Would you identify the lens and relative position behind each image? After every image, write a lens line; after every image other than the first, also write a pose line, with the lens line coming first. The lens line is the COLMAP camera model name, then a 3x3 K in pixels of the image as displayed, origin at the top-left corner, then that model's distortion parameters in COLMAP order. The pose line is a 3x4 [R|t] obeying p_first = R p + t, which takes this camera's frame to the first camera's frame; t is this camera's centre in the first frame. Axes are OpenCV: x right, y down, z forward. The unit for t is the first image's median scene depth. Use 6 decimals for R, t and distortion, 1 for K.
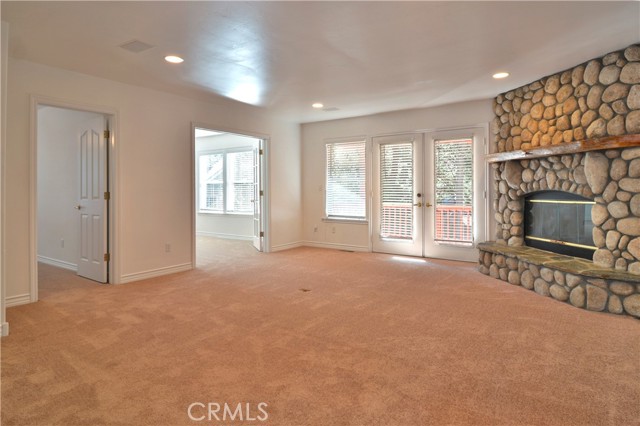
lens RADIAL K [[389.5, 0, 320.1], [0, 389.5, 188.1], [0, 0, 1]] dist [0.034432, -0.054505]
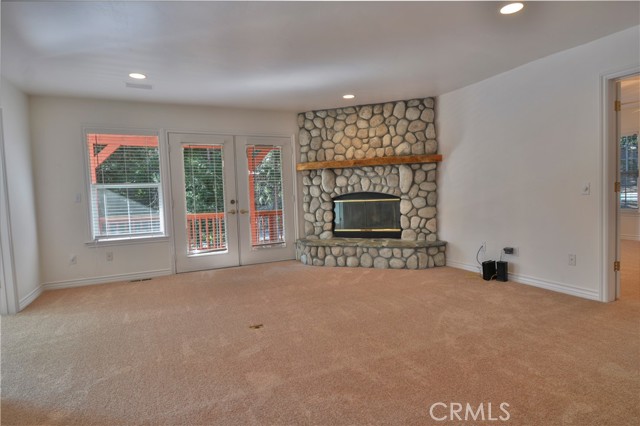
lens RADIAL K [[365.8, 0, 320.0], [0, 365.8, 213.0], [0, 0, 1]] dist [0.004291, -0.040667]
pose [[0.480848, -0.066098, 0.874309, -0.617262], [0.031238, 0.997813, 0.058254, -0.000402], [-0.876247, -0.000700, 0.481862, 0.562195]]
